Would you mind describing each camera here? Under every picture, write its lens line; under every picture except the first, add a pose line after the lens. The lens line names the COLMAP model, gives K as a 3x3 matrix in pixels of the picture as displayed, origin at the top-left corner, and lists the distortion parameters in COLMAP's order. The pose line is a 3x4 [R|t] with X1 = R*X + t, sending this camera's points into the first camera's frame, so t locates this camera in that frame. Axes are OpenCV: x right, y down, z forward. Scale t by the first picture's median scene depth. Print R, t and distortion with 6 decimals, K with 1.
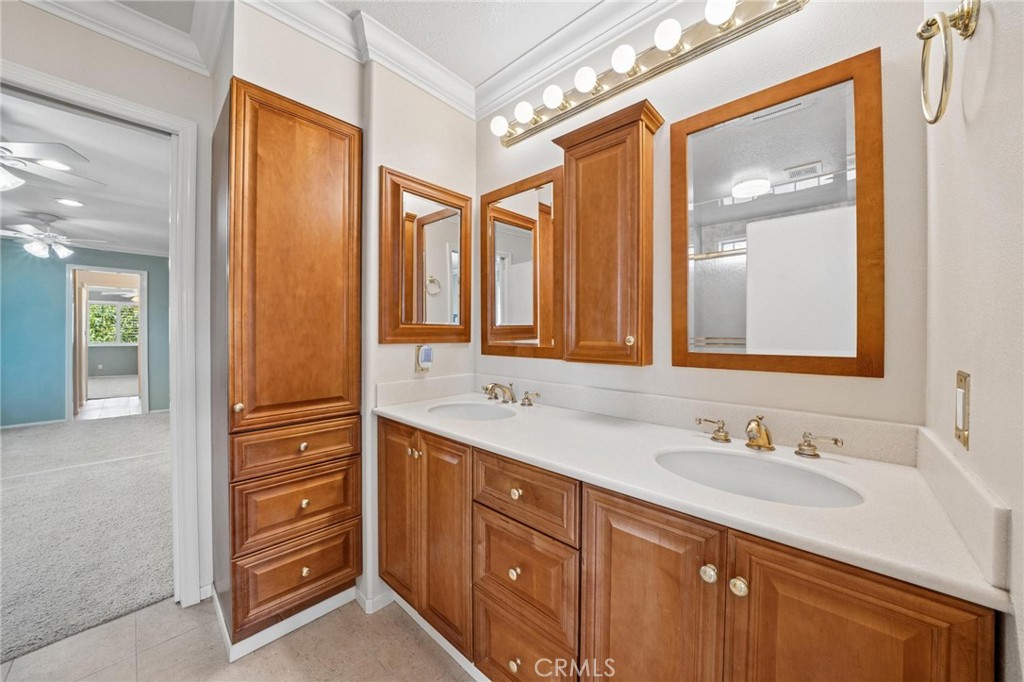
lens RADIAL K [[361.2, 0, 510.4], [0, 361.2, 328.5], [0, 0, 1]] dist [-0.012177, 0.000098]
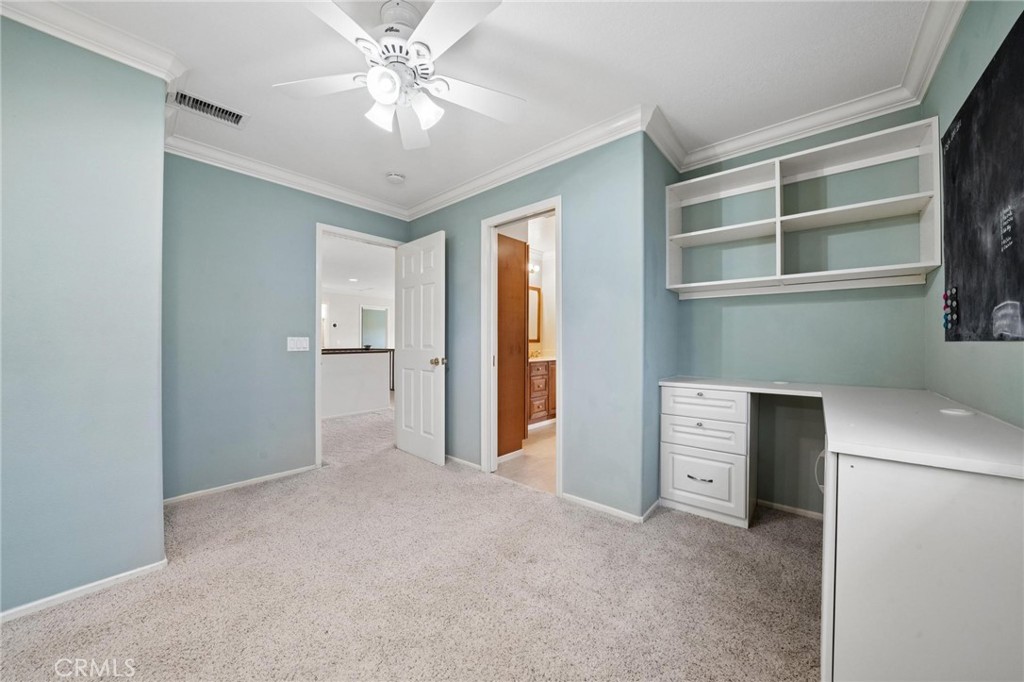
lens RADIAL K [[355.1, 0, 516.5], [0, 355.1, 342.3], [0, 0, 1]] dist [-0.012153, -0.002356]
pose [[-0.053755, 0.000652, 0.998554, -4.782032], [0.000807, 0.999999, -0.000610, 0.132842], [-0.998554, 0.000773, -0.053755, 1.646293]]
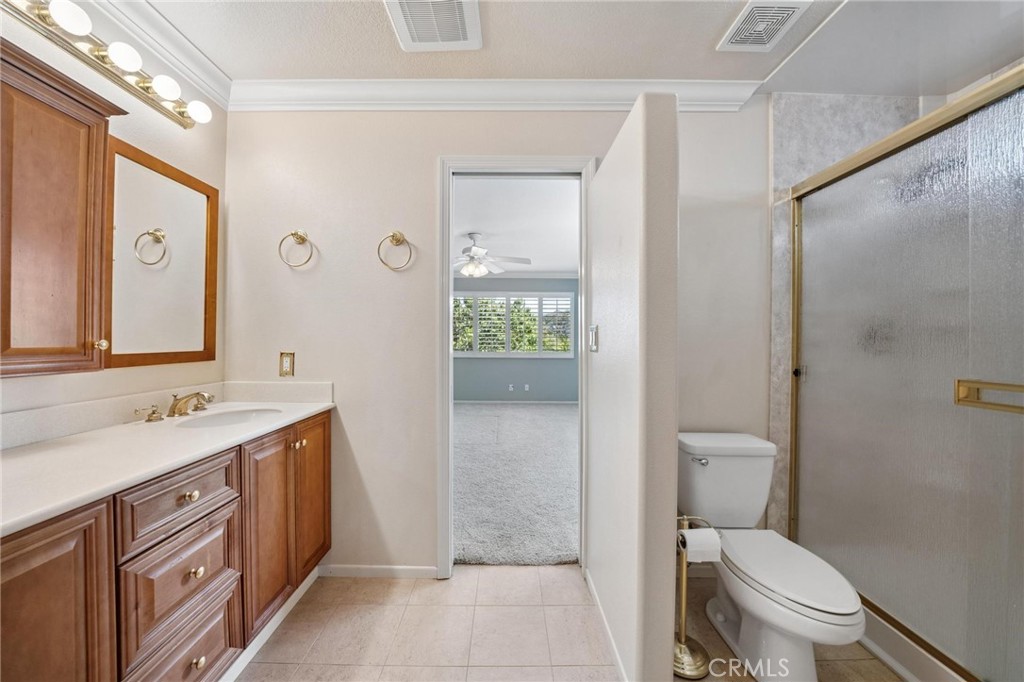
lens RADIAL K [[355.1, 0, 516.5], [0, 355.1, 342.3], [0, 0, 1]] dist [-0.012153, -0.002356]
pose [[-0.696654, -0.006120, 0.717381, -1.390306], [-0.004031, 0.999981, 0.004616, 0.024416], [-0.717396, 0.000324, -0.696666, 1.100142]]
